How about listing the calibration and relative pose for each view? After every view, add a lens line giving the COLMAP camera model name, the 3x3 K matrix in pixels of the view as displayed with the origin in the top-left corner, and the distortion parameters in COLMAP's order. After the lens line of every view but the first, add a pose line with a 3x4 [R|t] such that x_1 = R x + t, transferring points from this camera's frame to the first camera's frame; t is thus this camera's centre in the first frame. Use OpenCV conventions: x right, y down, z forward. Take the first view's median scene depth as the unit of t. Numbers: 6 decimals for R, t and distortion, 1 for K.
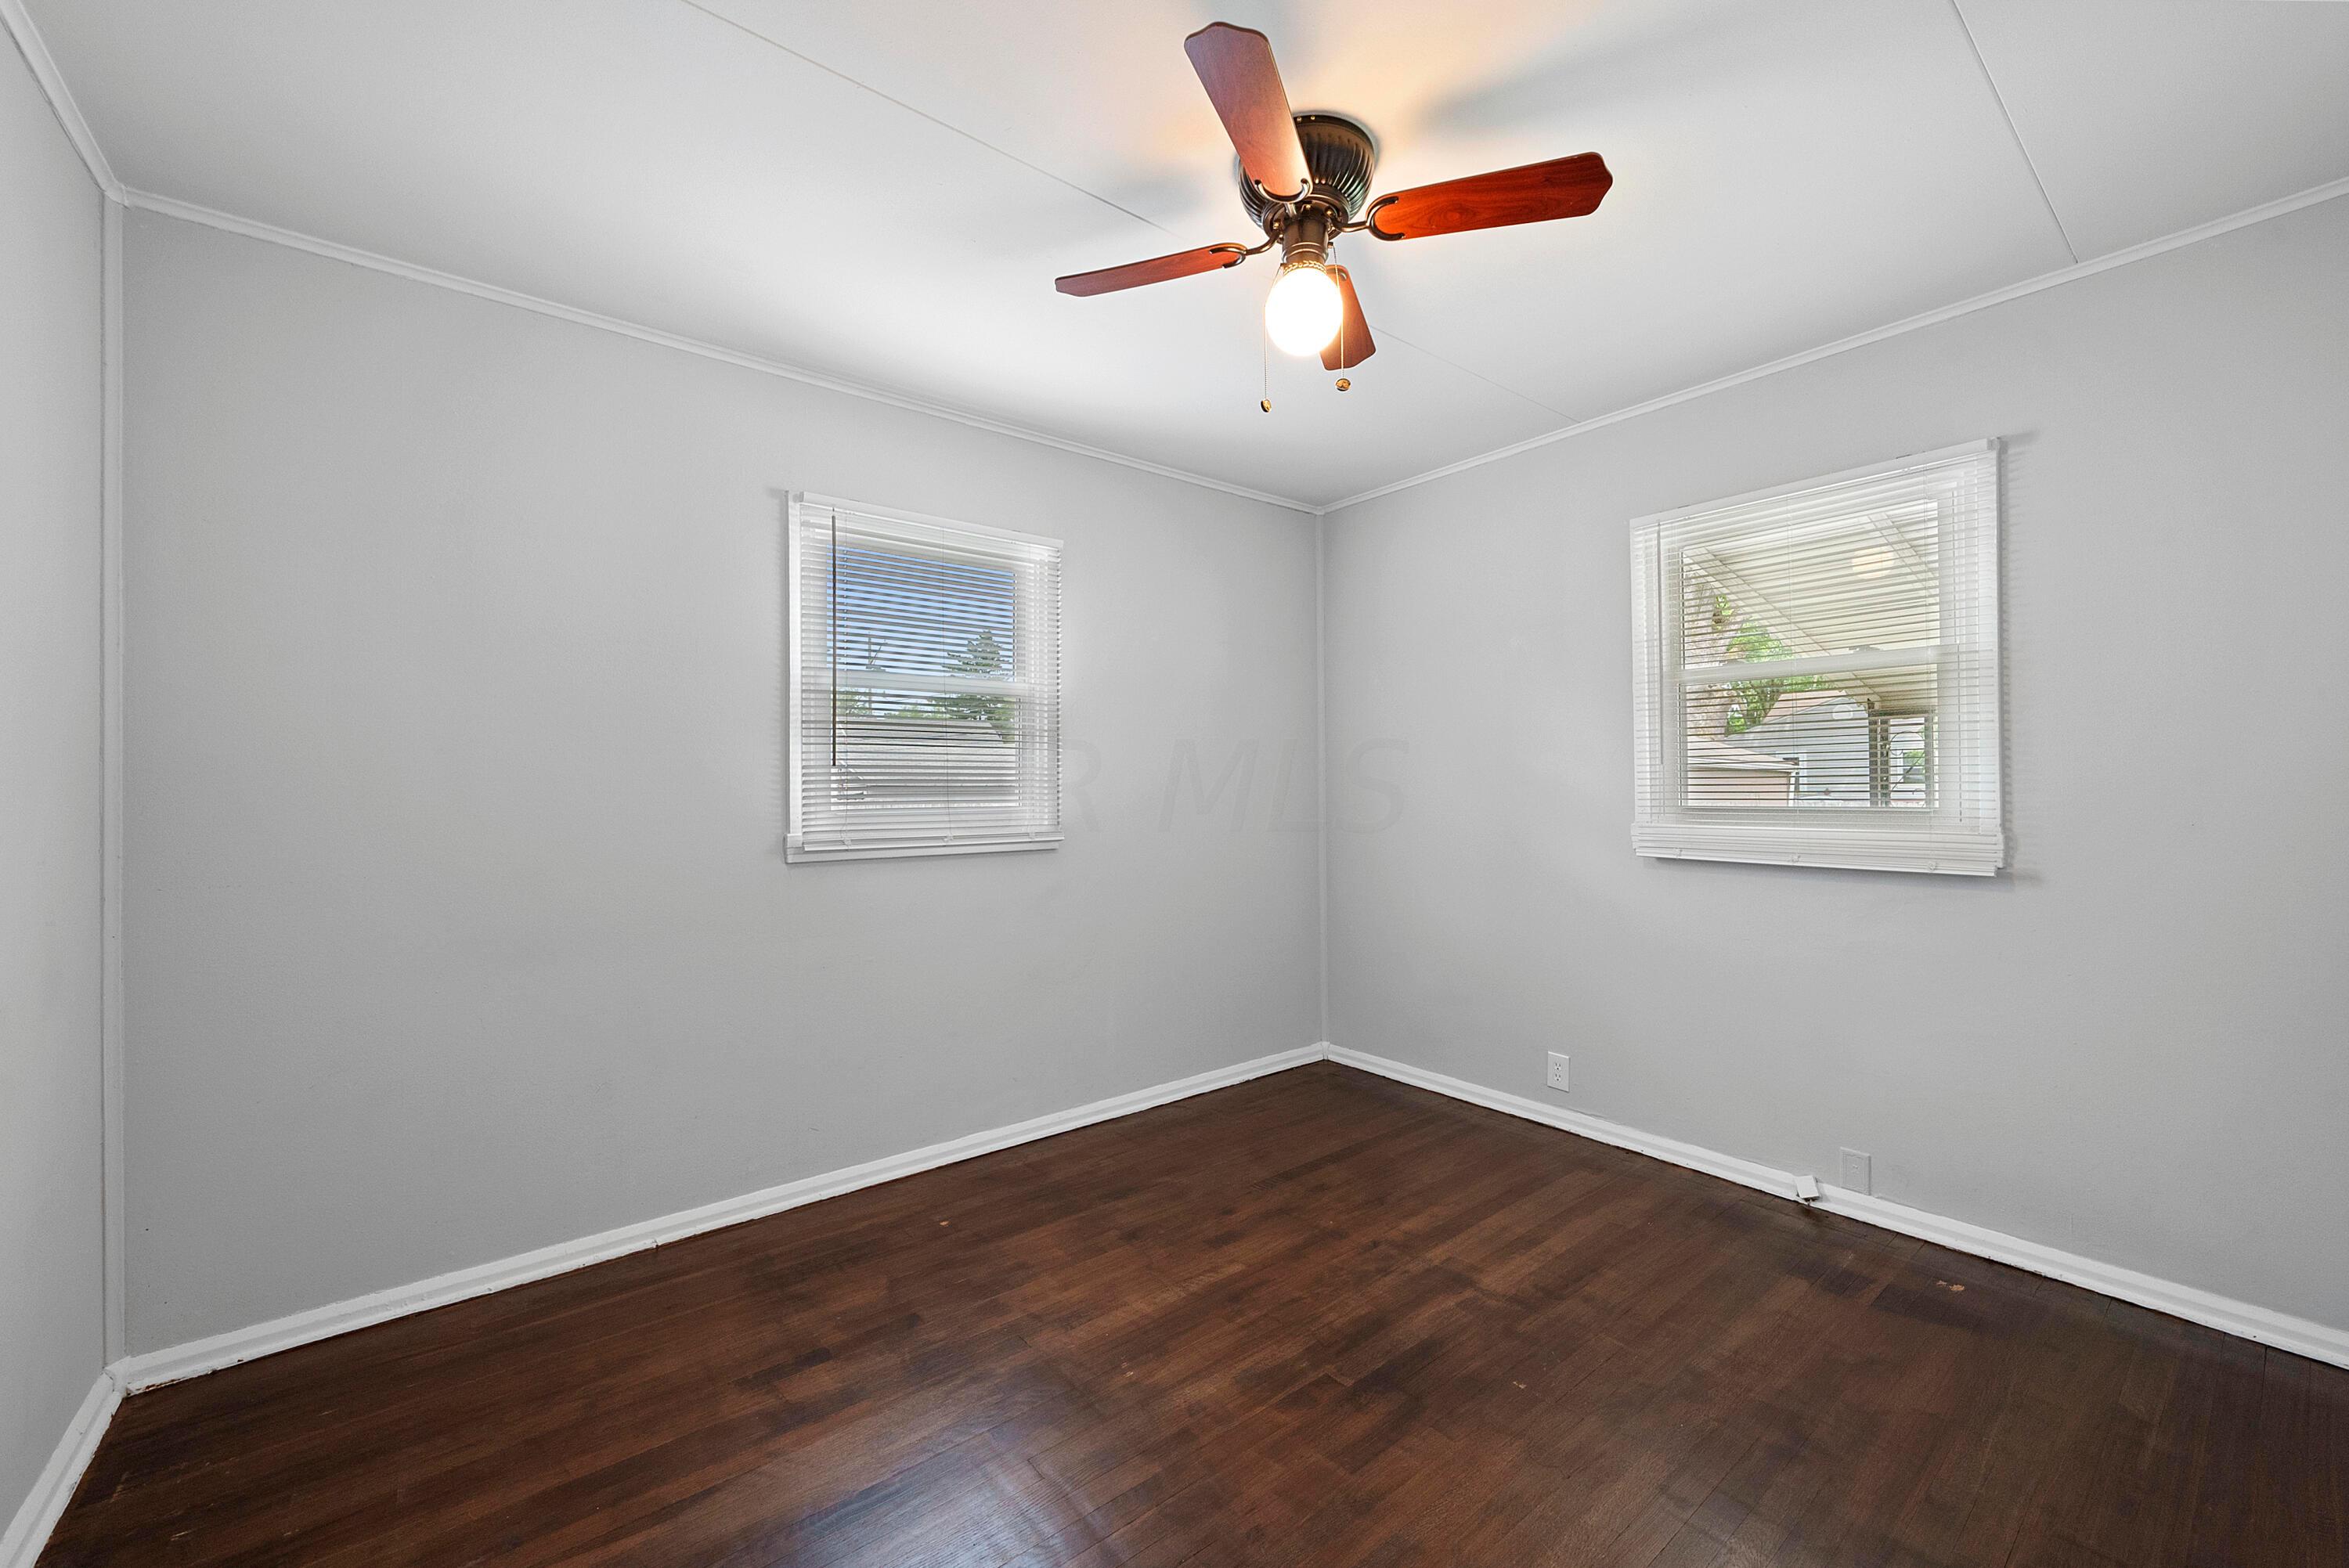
lens RADIAL K [[910.1, 0, 1172.5], [0, 910.1, 783.4], [0, 0, 1]] dist [-0.003684, 0.000497]
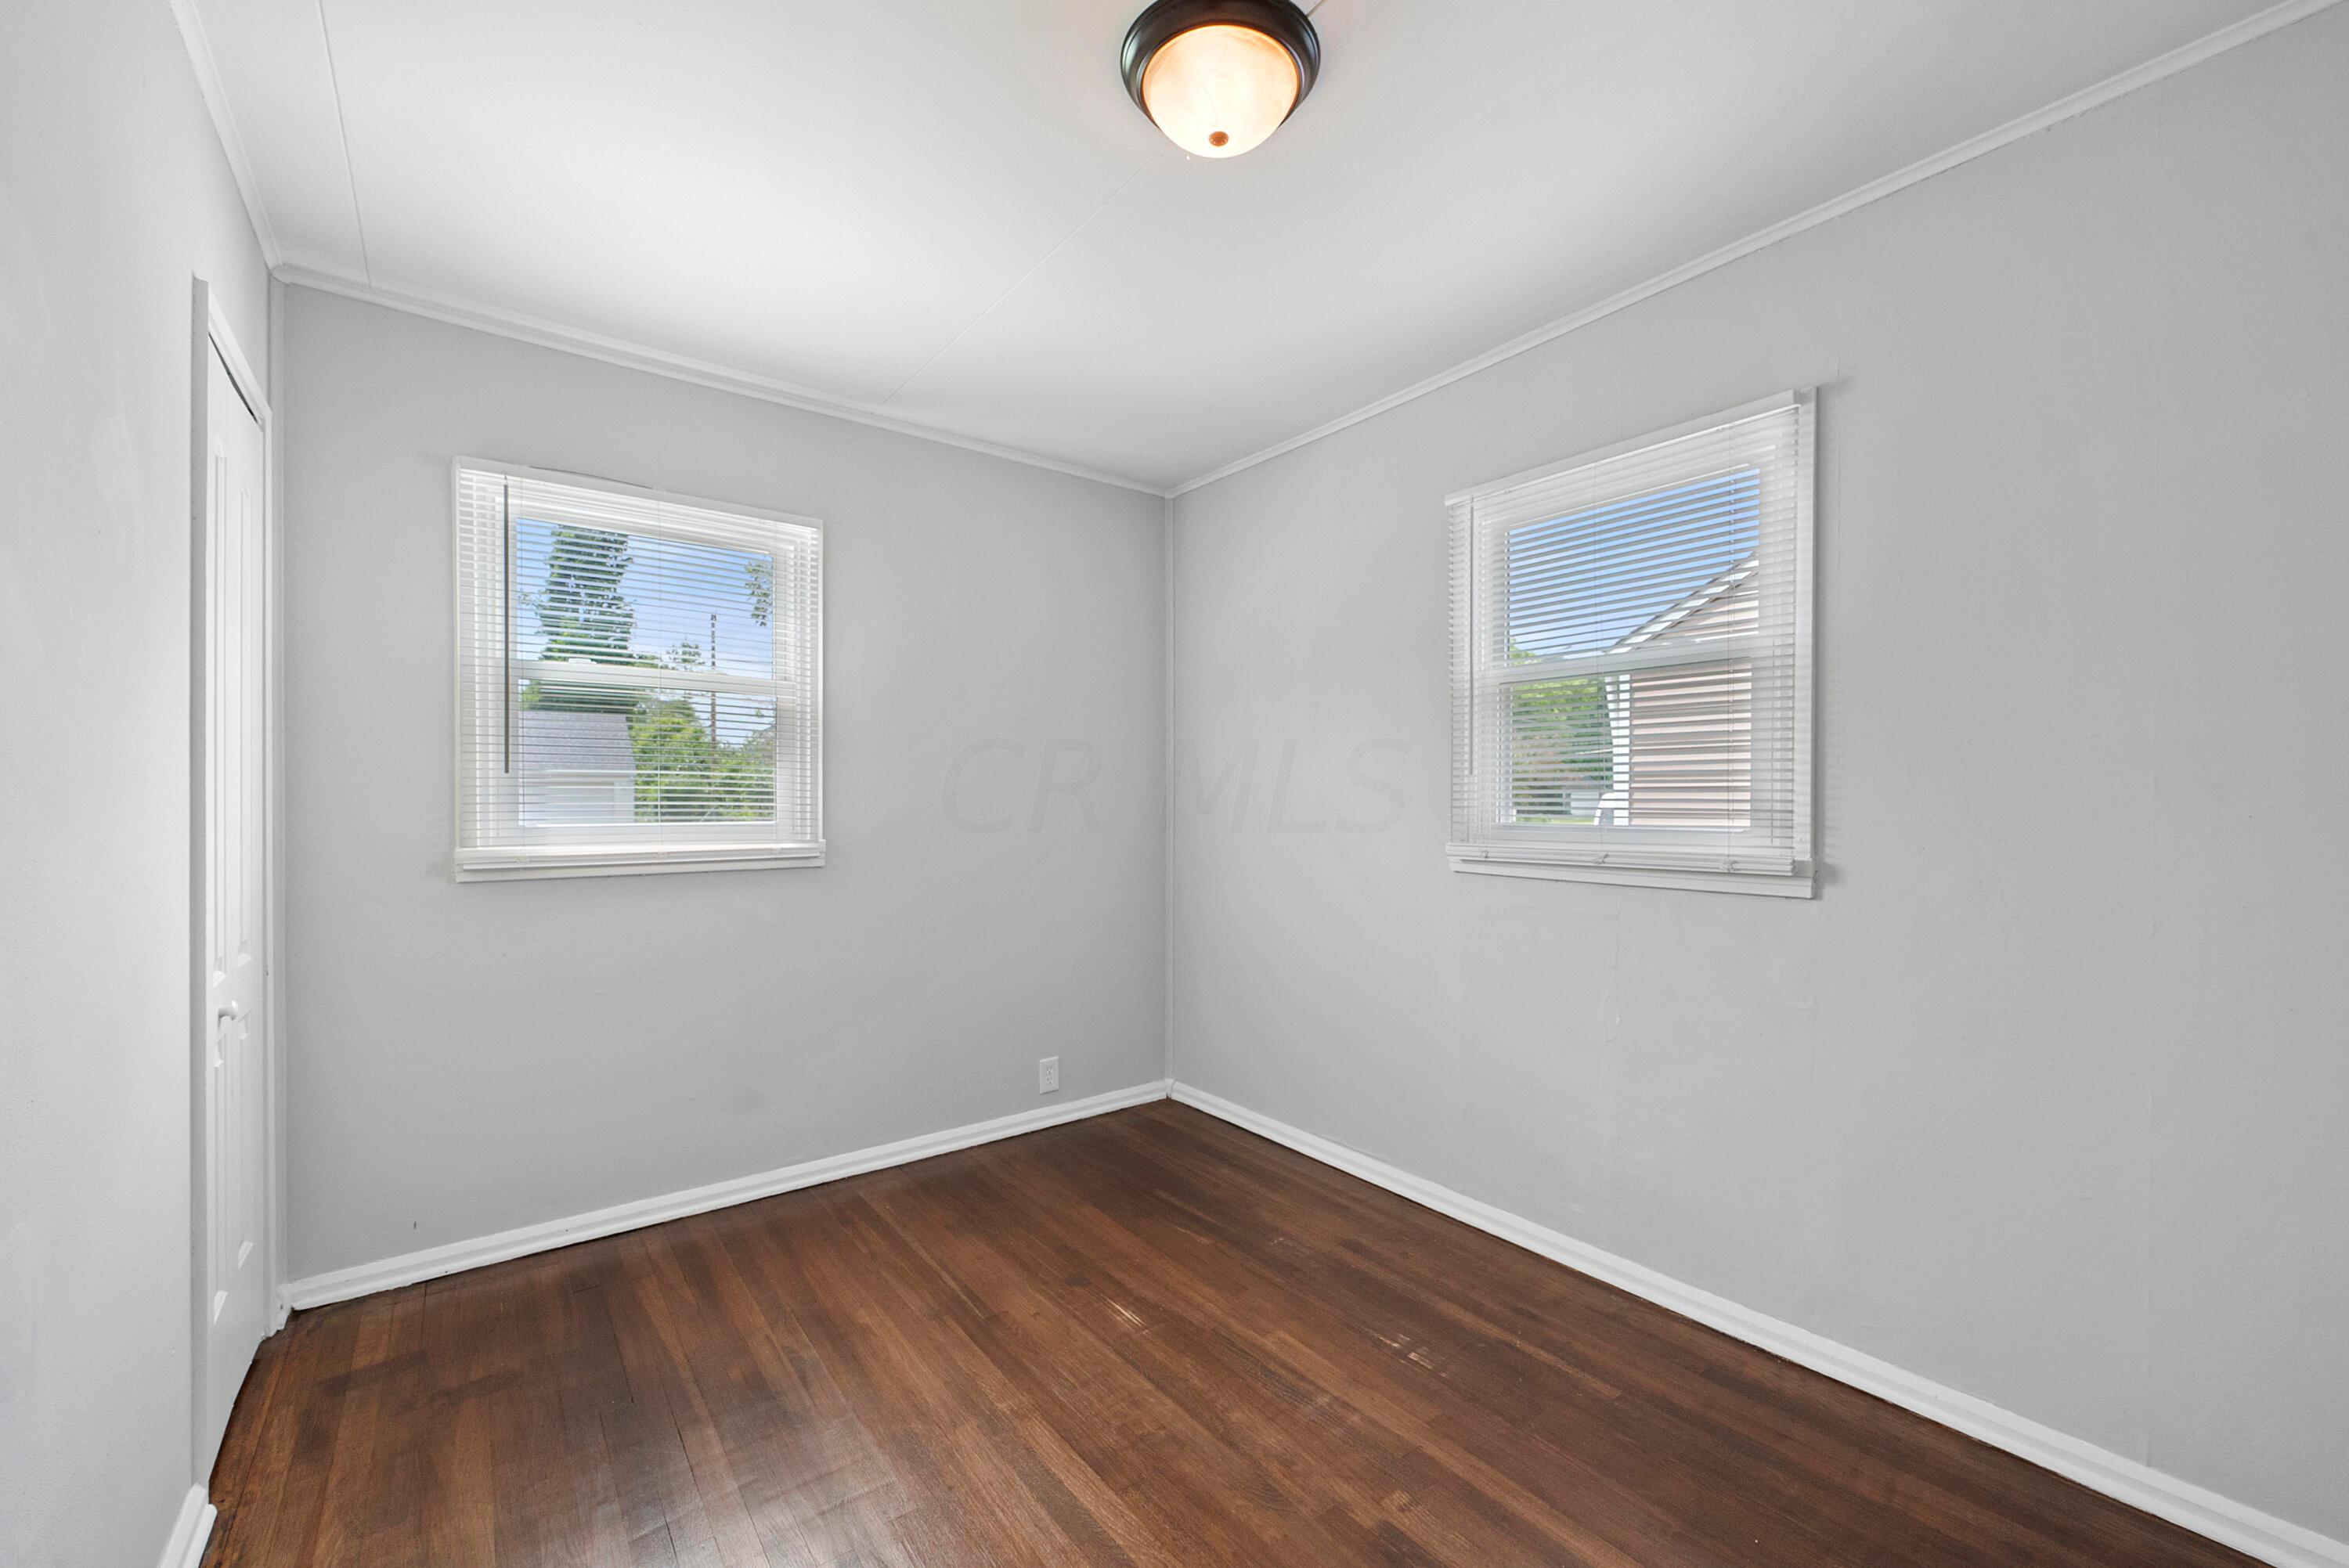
lens RADIAL K [[910.1, 0, 1177.9], [0, 910.1, 783.3], [0, 0, 1]] dist [-0.003684, 0.000497]
pose [[0.999961, 0.004519, -0.007649, 0.334412], [-0.004572, 0.999966, -0.006842, -0.007981], [0.007618, 0.006877, 0.999947, 0.164079]]
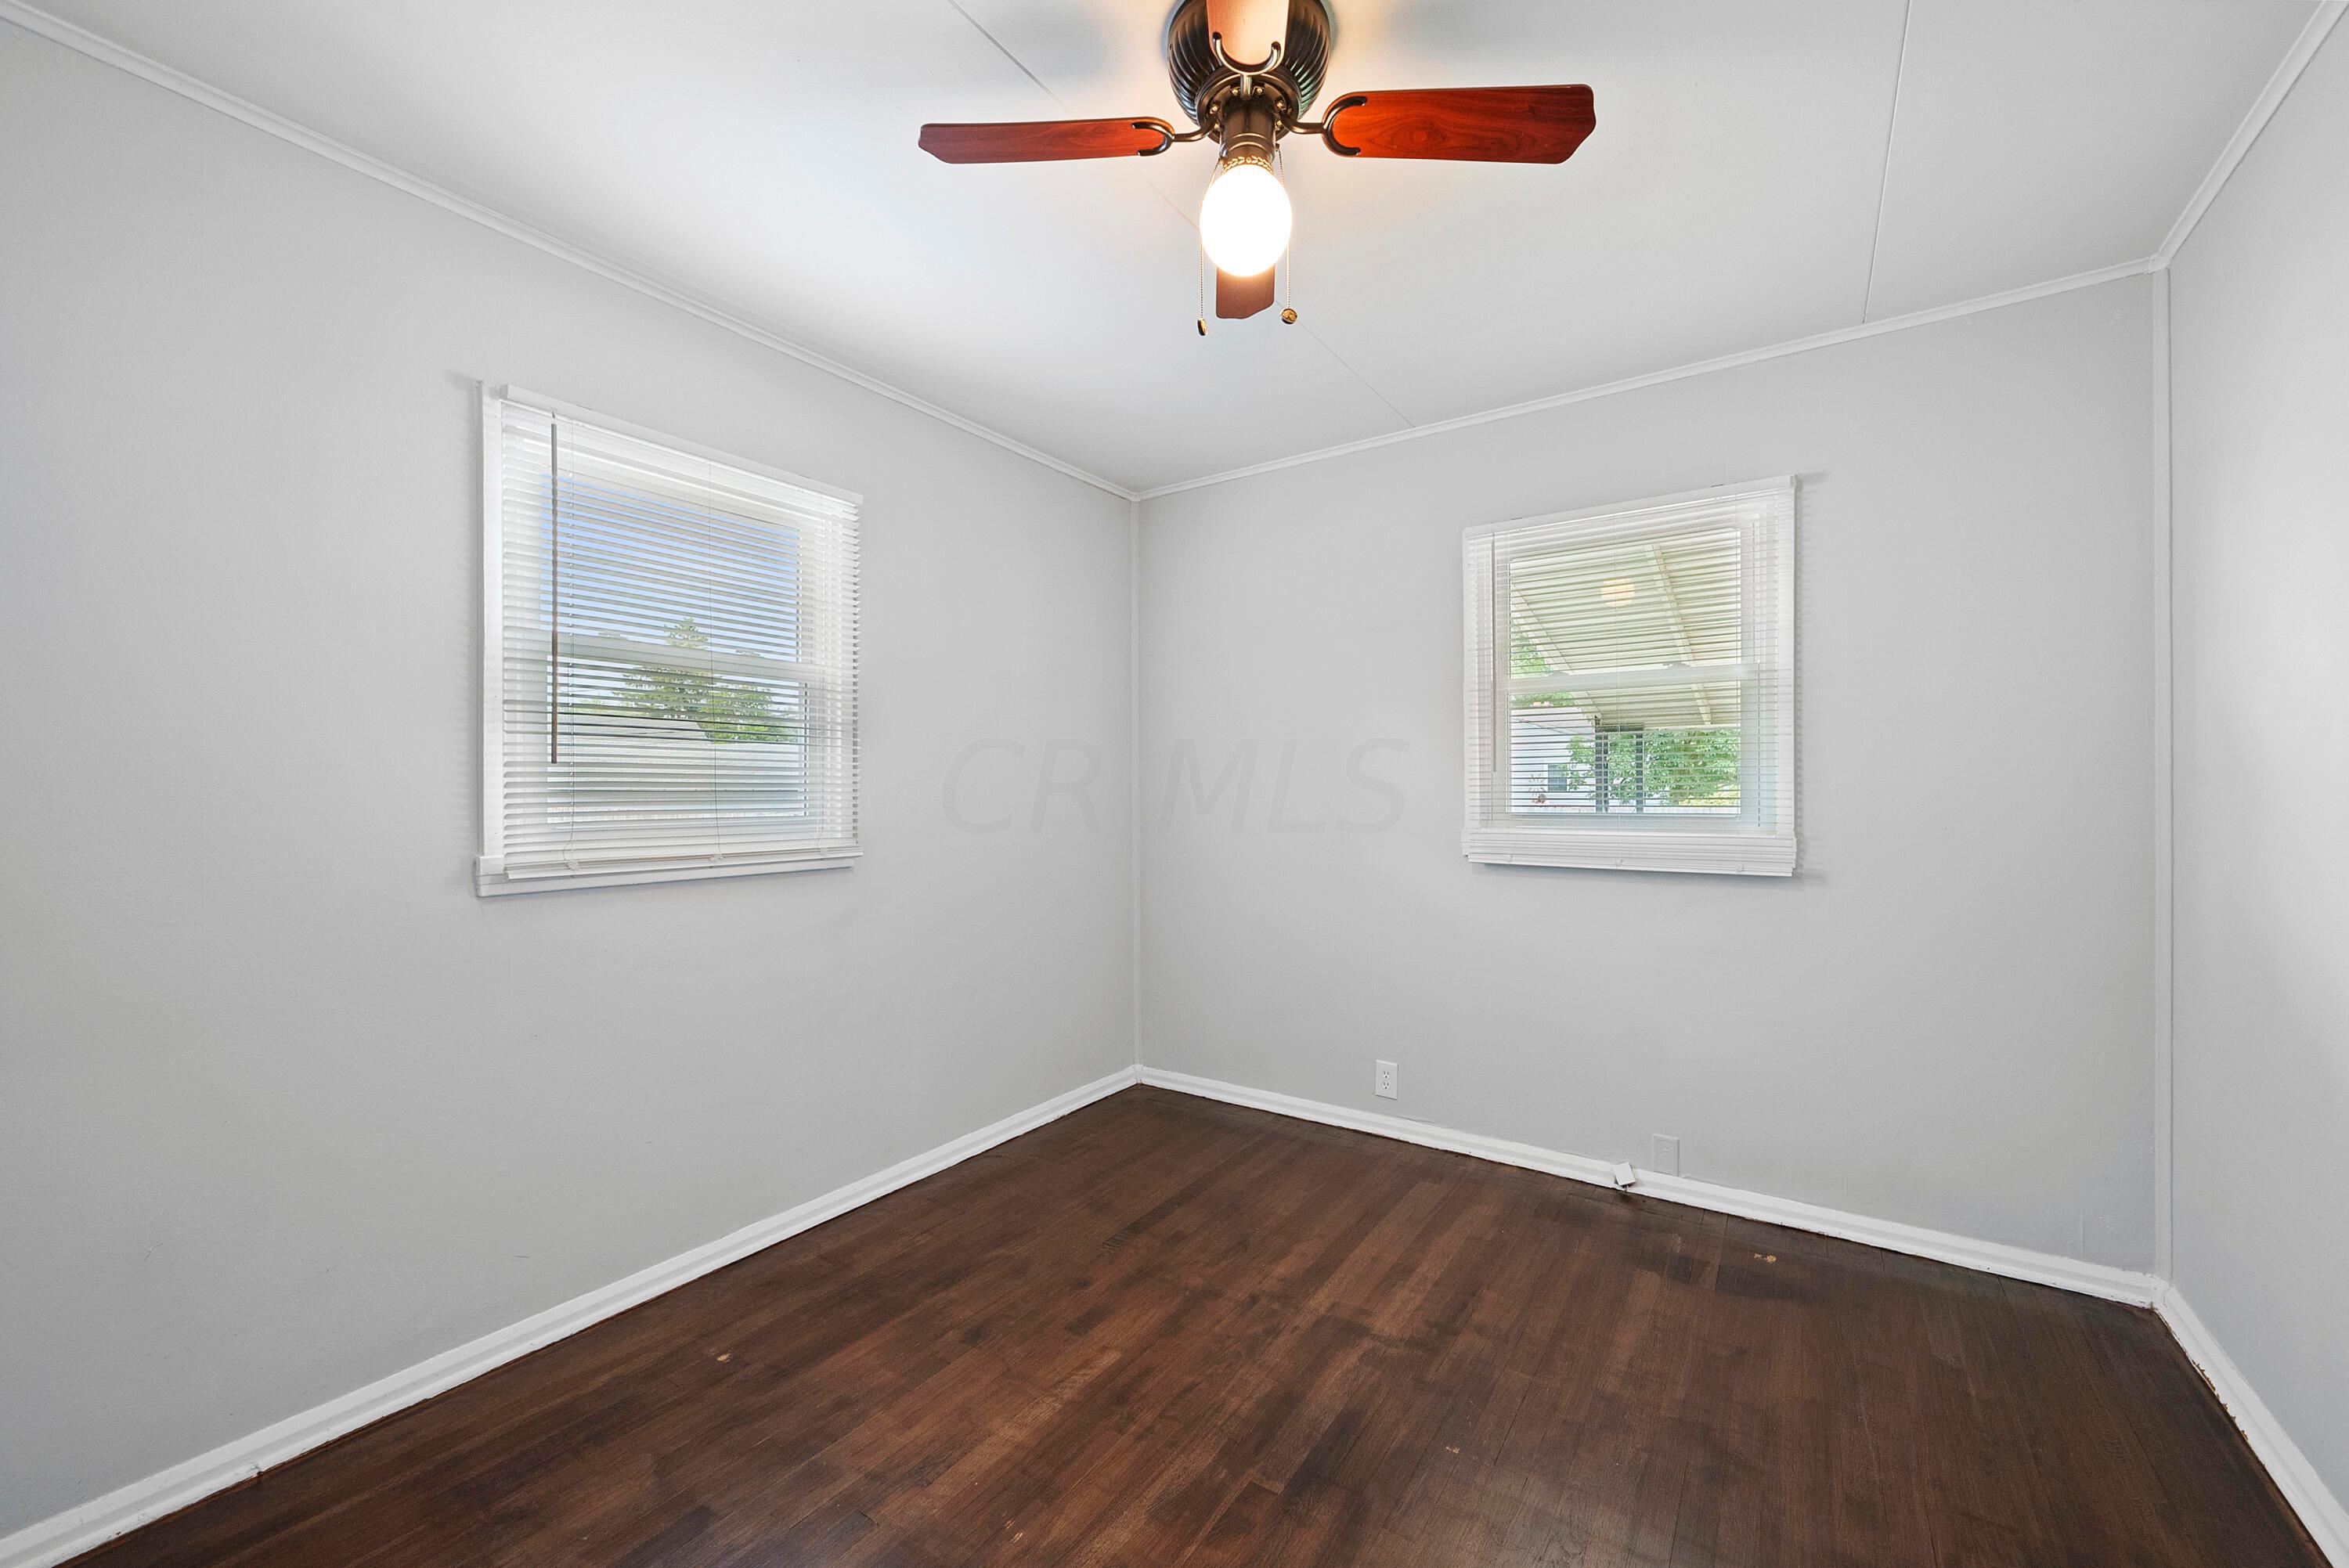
lens RADIAL K [[910.1, 0, 1185.2], [0, 910.1, 793.9], [0, 0, 1]] dist [-0.003684, 0.000497]
pose [[0.956217, 0.002260, 0.292649, -0.113531], [-0.003751, 0.999983, 0.004535, 0.000676], [-0.292634, -0.005434, 0.956209, 0.166857]]
